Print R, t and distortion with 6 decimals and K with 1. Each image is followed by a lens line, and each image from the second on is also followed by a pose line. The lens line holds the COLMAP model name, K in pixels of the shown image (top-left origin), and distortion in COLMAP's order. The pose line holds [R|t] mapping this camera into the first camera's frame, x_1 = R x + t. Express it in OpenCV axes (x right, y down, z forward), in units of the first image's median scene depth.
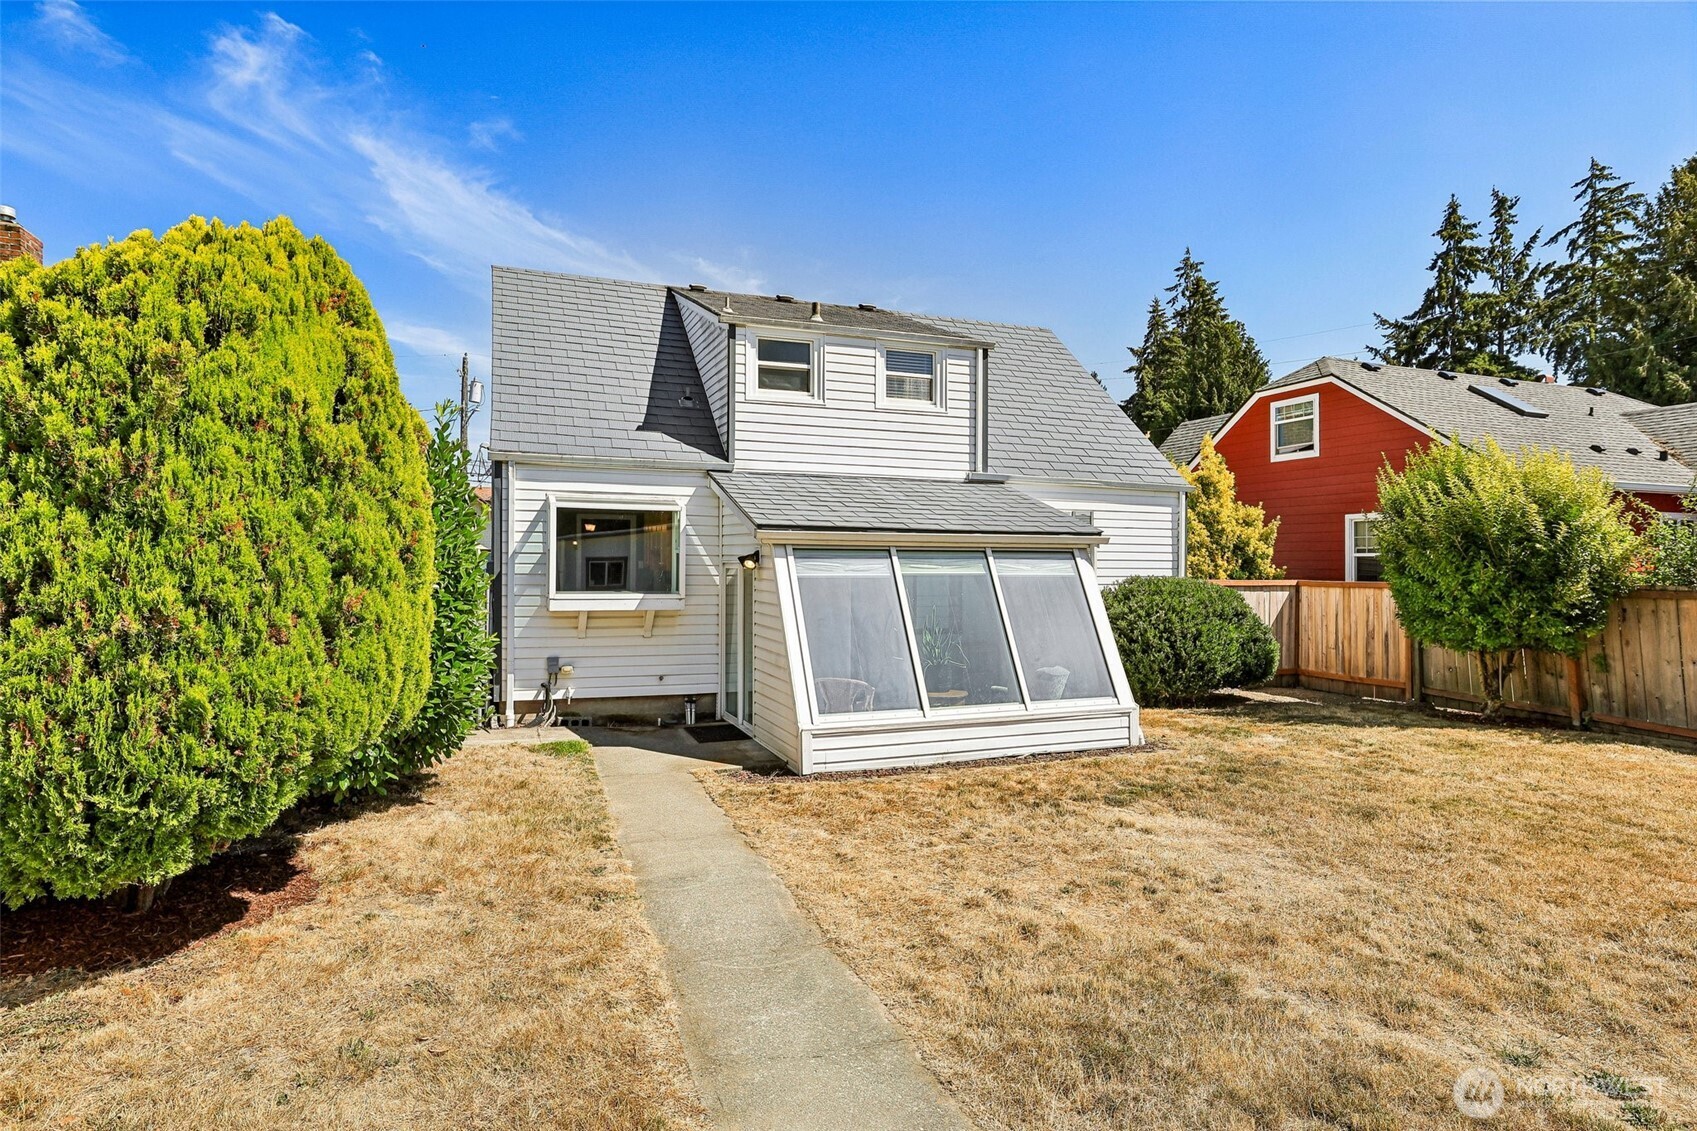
lens RADIAL K [[933.7, 0, 848.5], [0, 933.7, 565.5], [0, 0, 1]] dist [-0.015572, -0.000307]
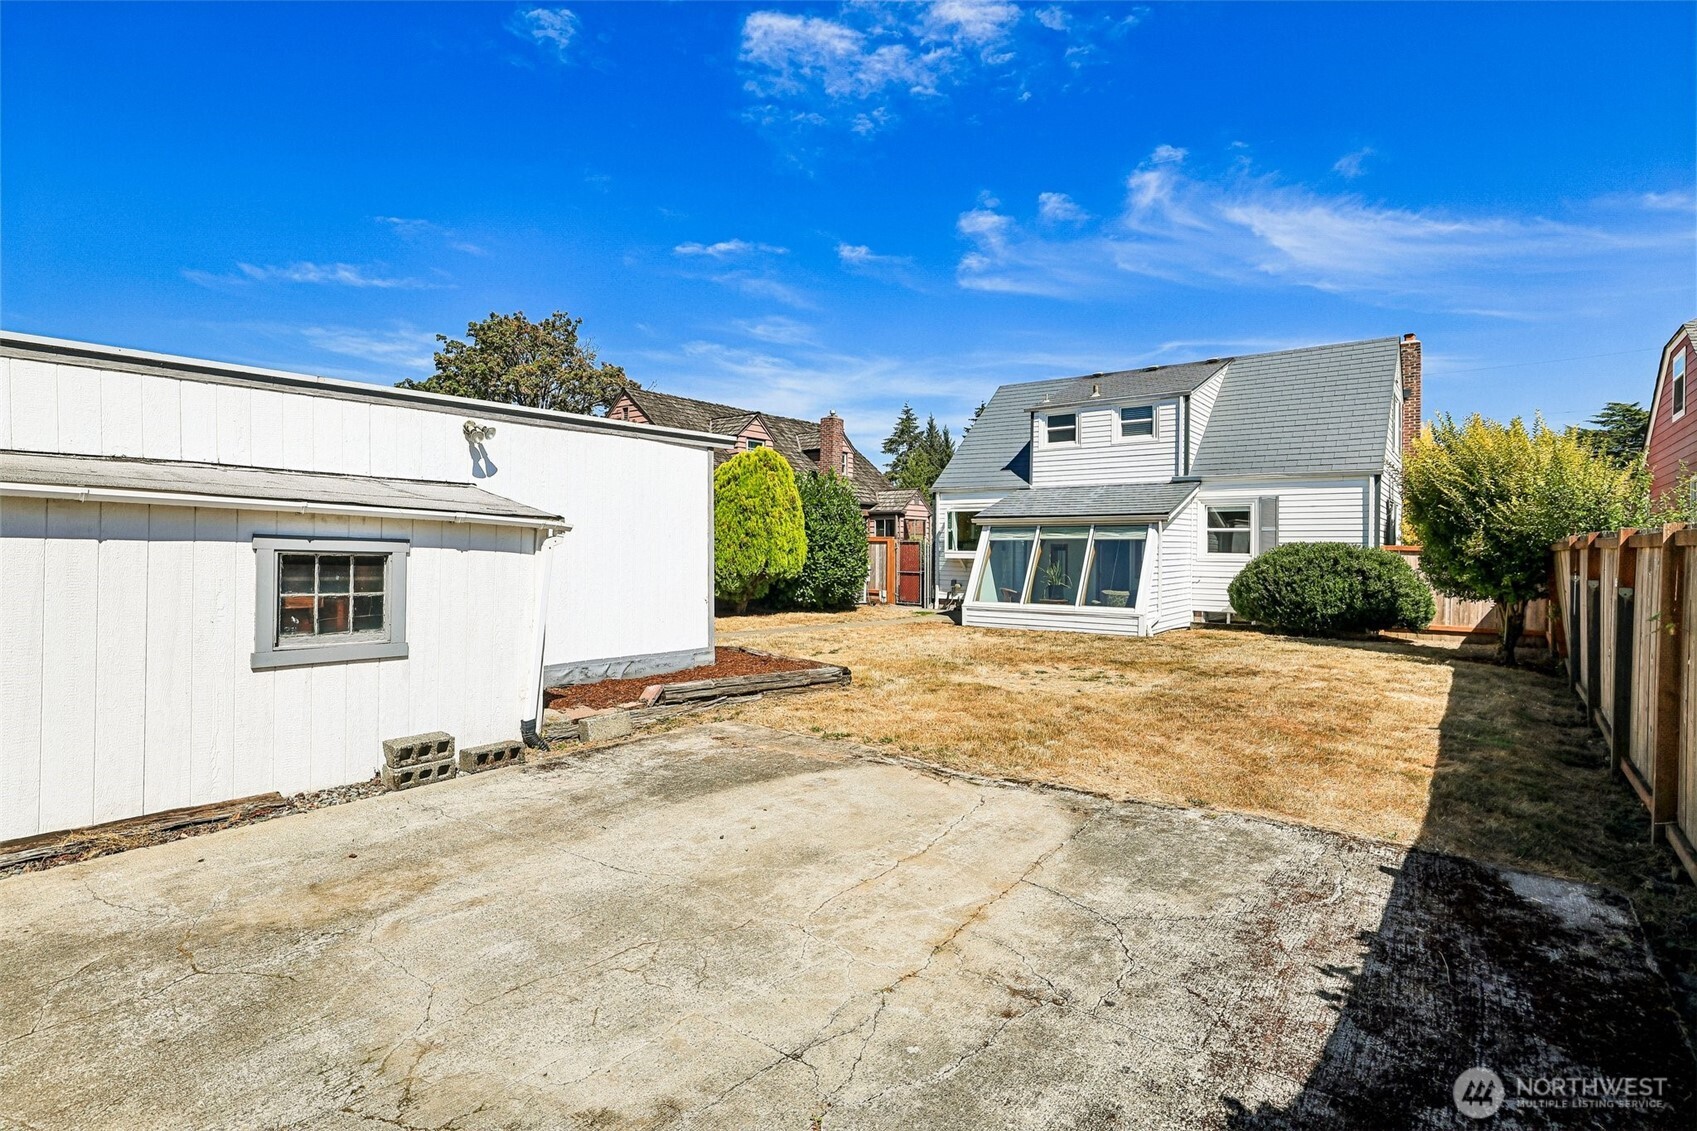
lens RADIAL K [[963.8, 0, 848.5], [0, 963.8, 565.5], [0, 0, 1]] dist [0.001724, 0.000362]
pose [[0.485476, 0.007147, -0.874221, 1.284560], [-0.009538, 0.999950, 0.002878, 0.050574], [0.874198, 0.006941, 0.485520, -0.265865]]
